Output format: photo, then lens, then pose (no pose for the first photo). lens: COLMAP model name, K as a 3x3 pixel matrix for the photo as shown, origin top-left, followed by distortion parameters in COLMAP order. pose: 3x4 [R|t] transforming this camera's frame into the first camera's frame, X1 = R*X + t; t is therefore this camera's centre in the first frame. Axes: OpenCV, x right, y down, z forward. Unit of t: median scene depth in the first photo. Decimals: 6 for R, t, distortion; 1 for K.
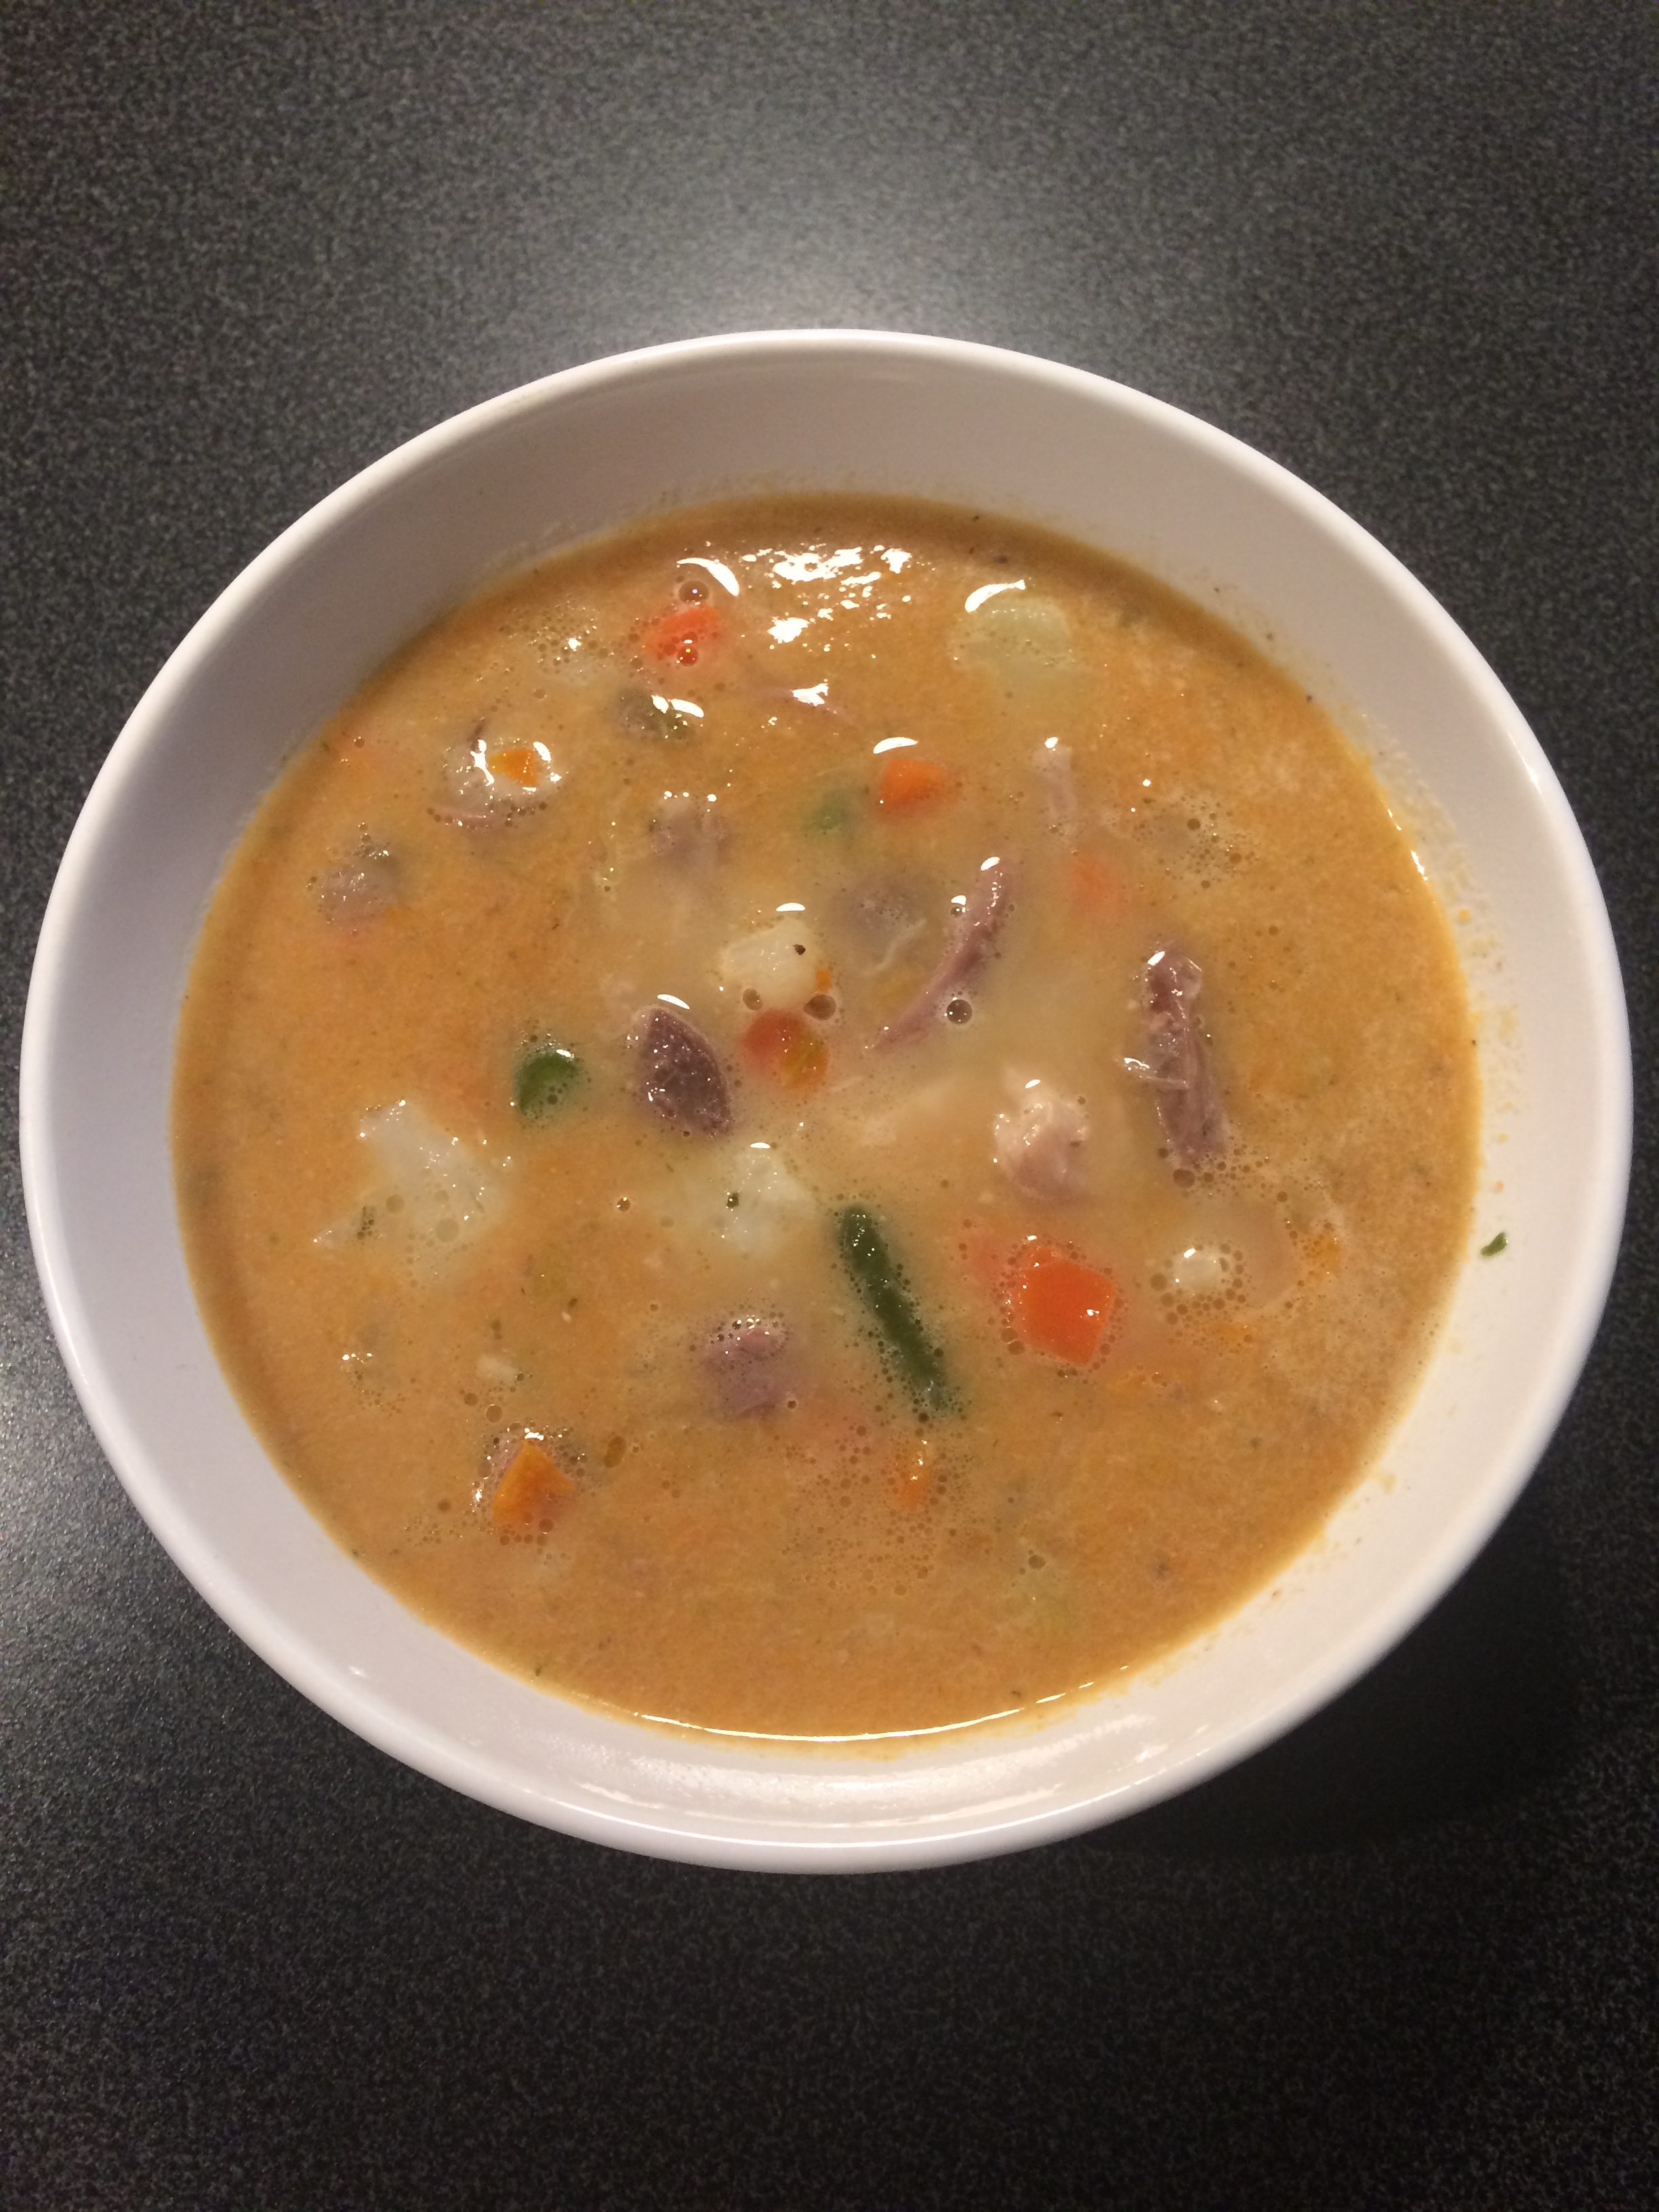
lens RADIAL K [[1856.0, 0, 836.2], [0, 1856.0, 1106.4], [0, 0, 1]] dist [0.070301, -0.111672]
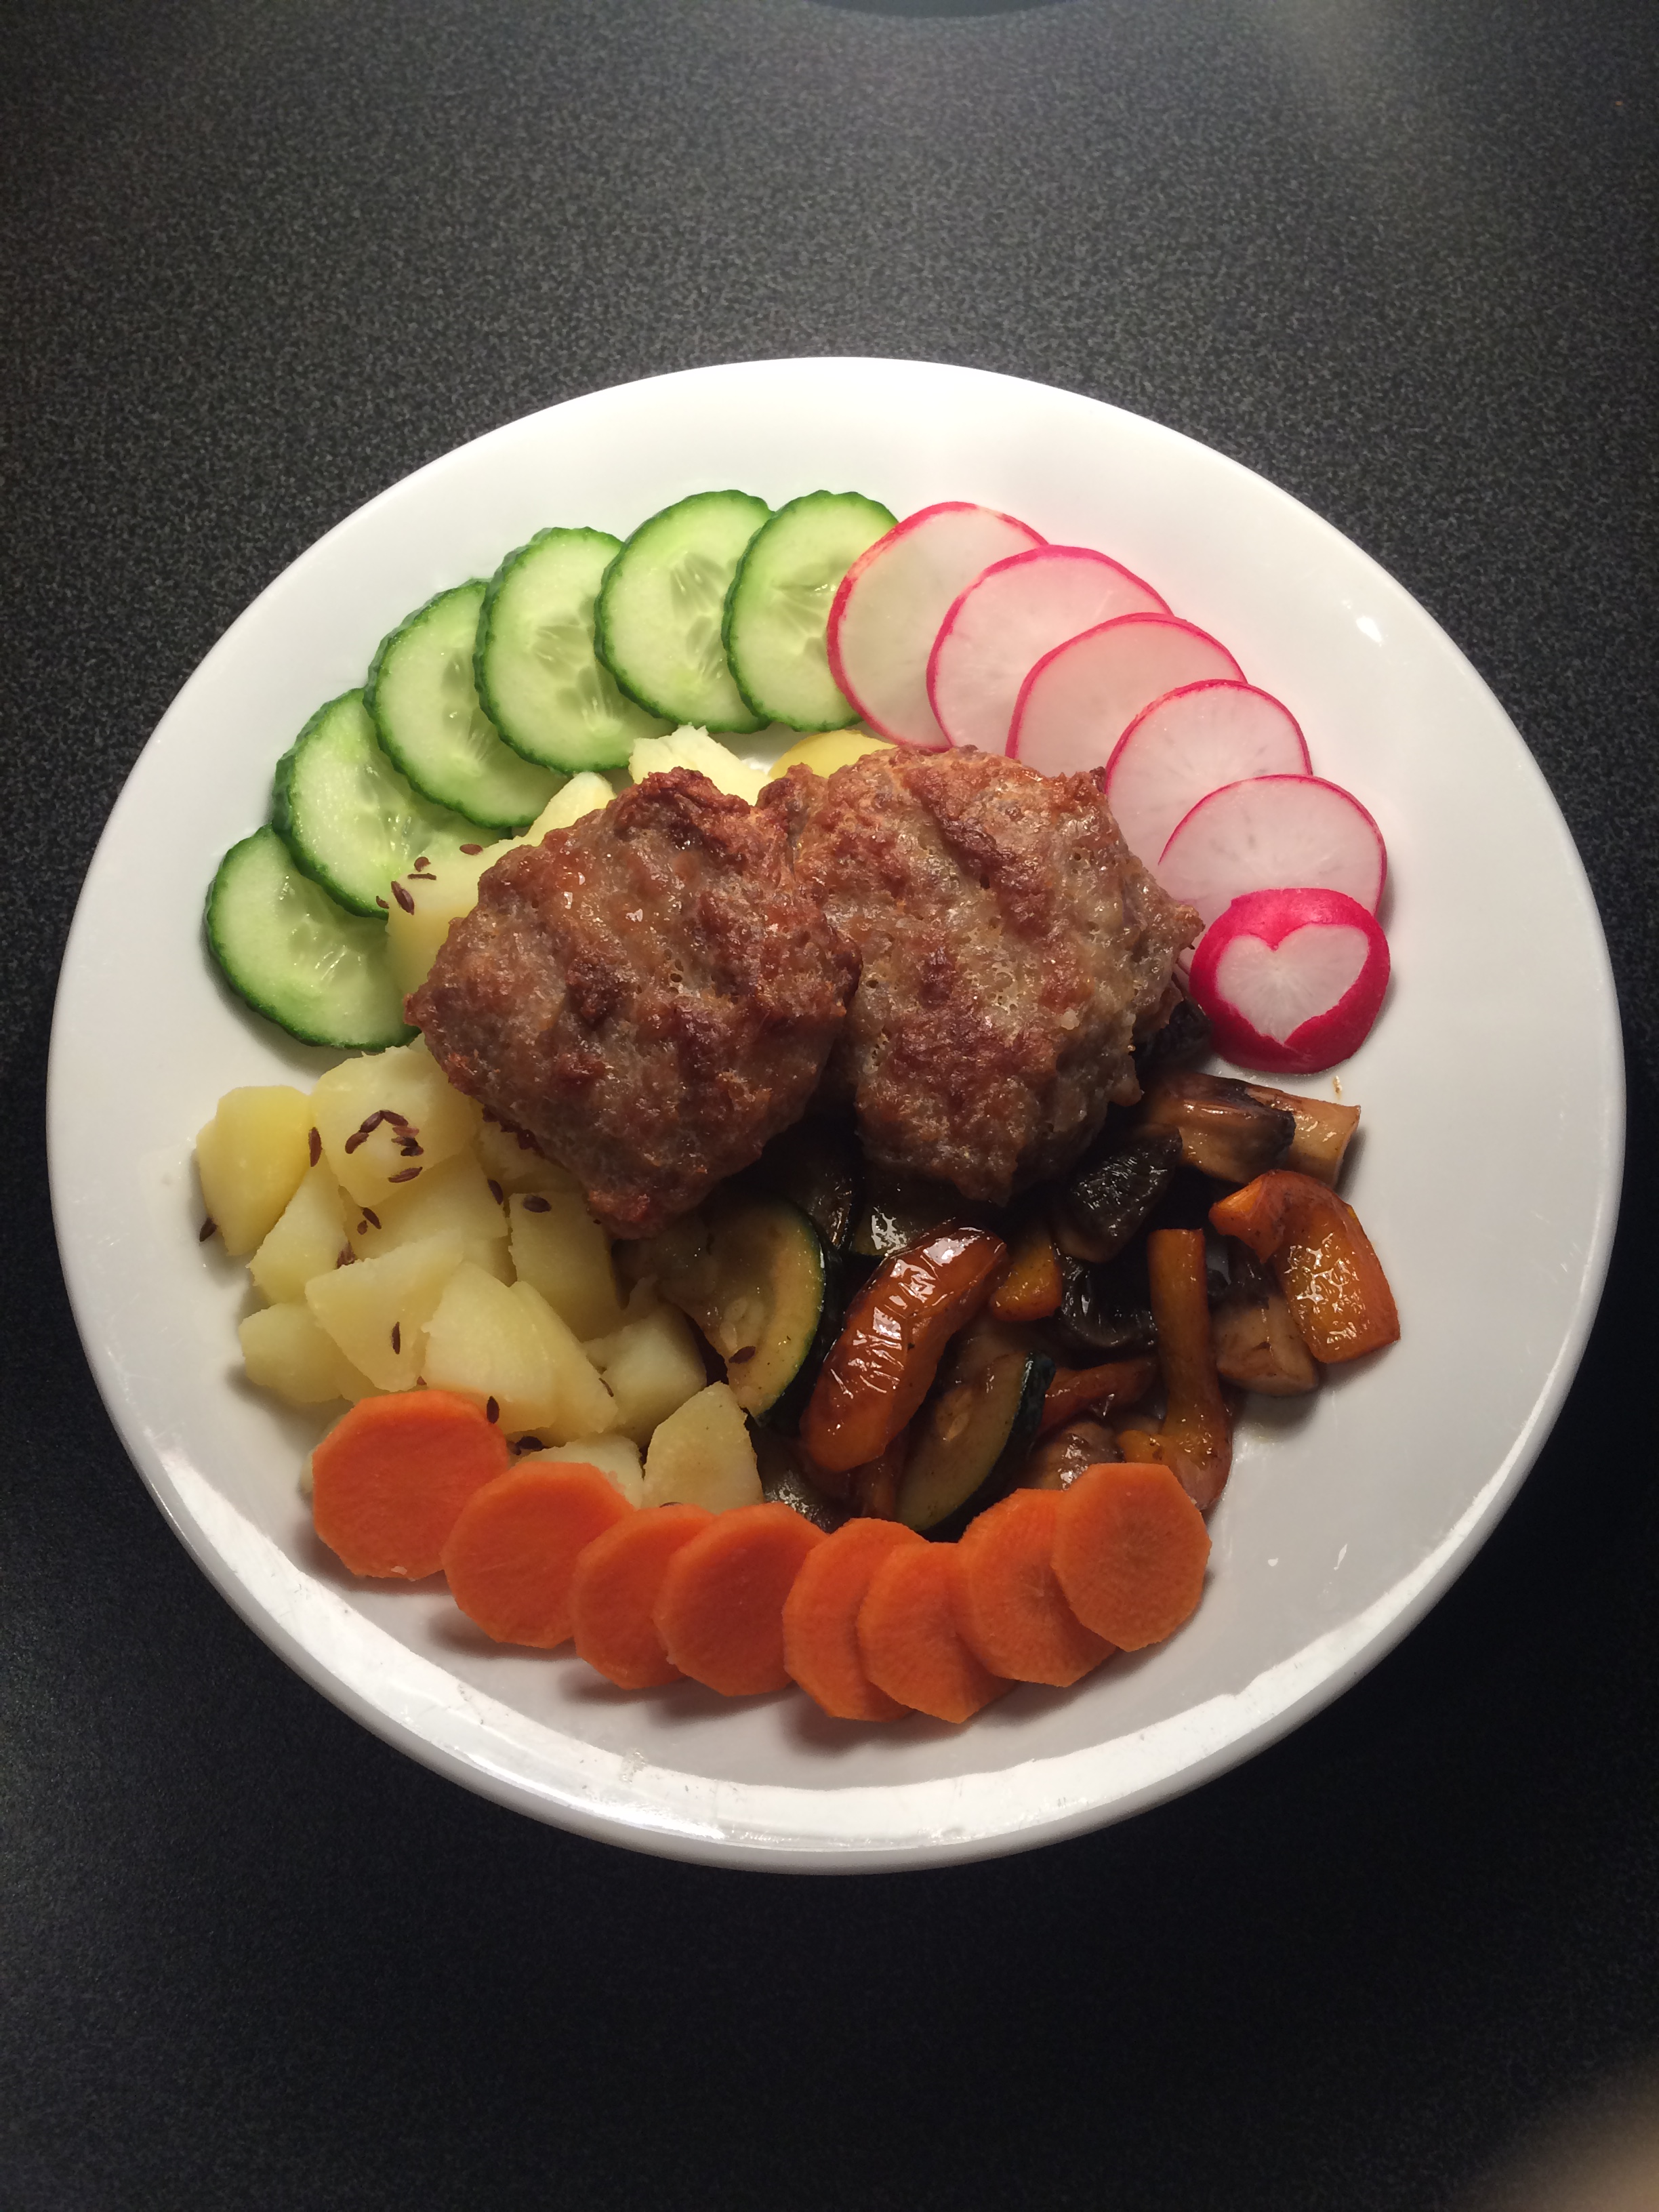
lens RADIAL K [[1856.0, 0, 835.7], [0, 1856.0, 1117.2], [0, 0, 1]] dist [0.070301, -0.111672]
pose [[0.996369, -0.085112, 0.002288, 0.077372], [0.085136, 0.995587, -0.039483, -0.296637], [0.001082, 0.039534, 0.999218, -0.052978]]
